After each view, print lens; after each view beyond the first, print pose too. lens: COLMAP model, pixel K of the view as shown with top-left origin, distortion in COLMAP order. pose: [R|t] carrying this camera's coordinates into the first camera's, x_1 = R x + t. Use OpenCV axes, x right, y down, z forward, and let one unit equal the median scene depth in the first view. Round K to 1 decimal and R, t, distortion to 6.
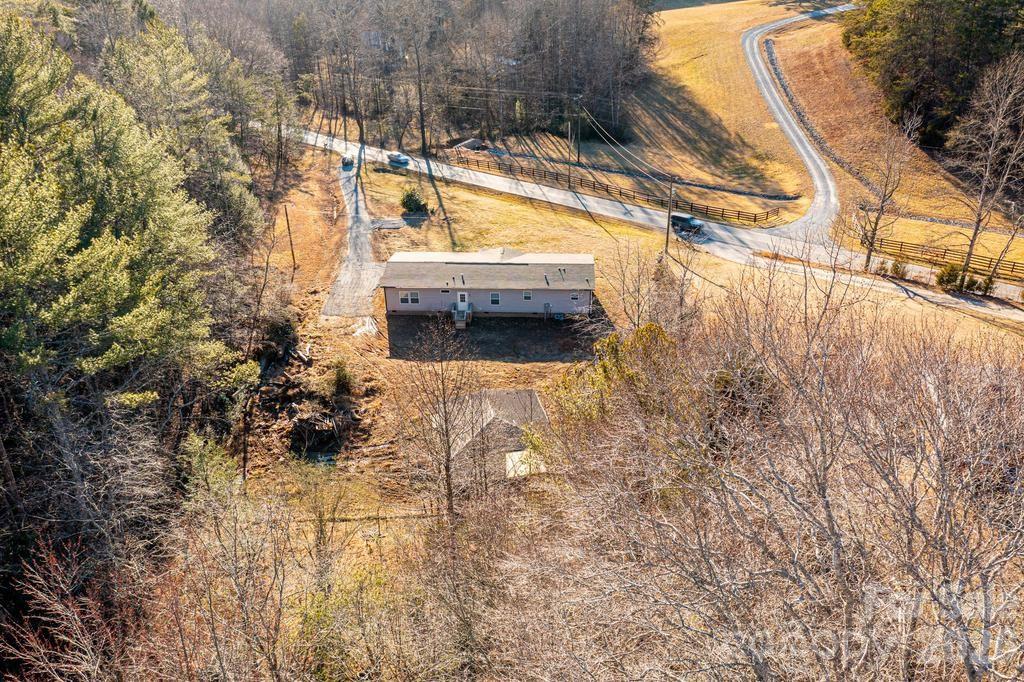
lens RADIAL K [[816.6, 0, 503.1], [0, 816.6, 343.6], [0, 0, 1]] dist [-0.002177, 0.014360]
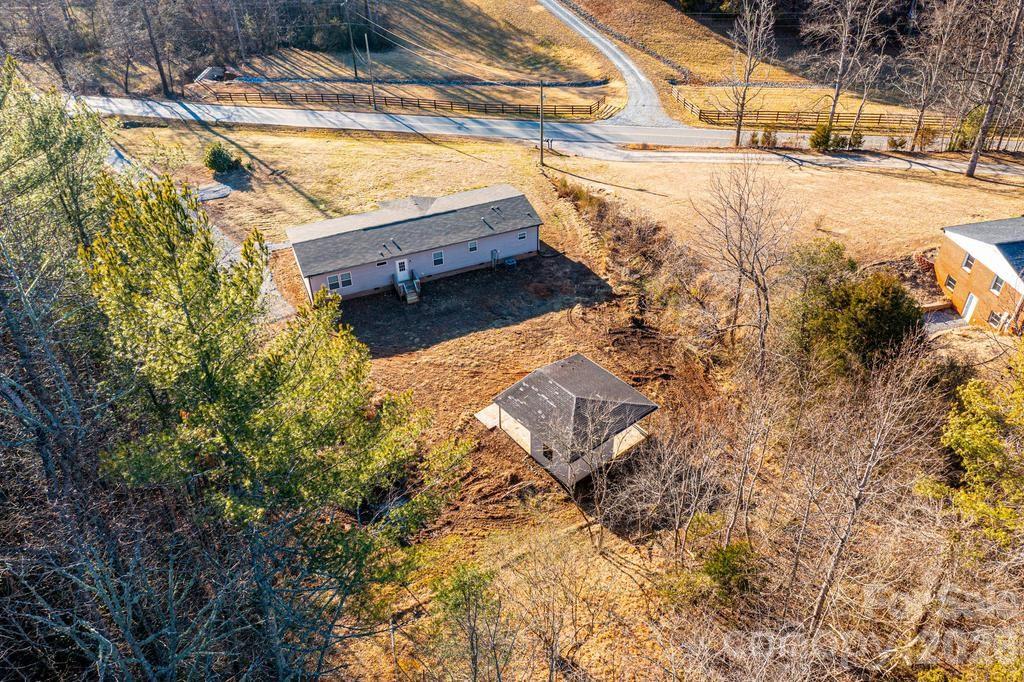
lens RADIAL K [[816.6, 0, 503.1], [0, 816.6, 343.6], [0, 0, 1]] dist [-0.002177, 0.014360]
pose [[0.894828, -0.270198, 0.355353, -0.211331], [0.223681, 0.960267, 0.166893, -0.073283], [-0.386328, -0.069855, 0.919713, 0.126213]]
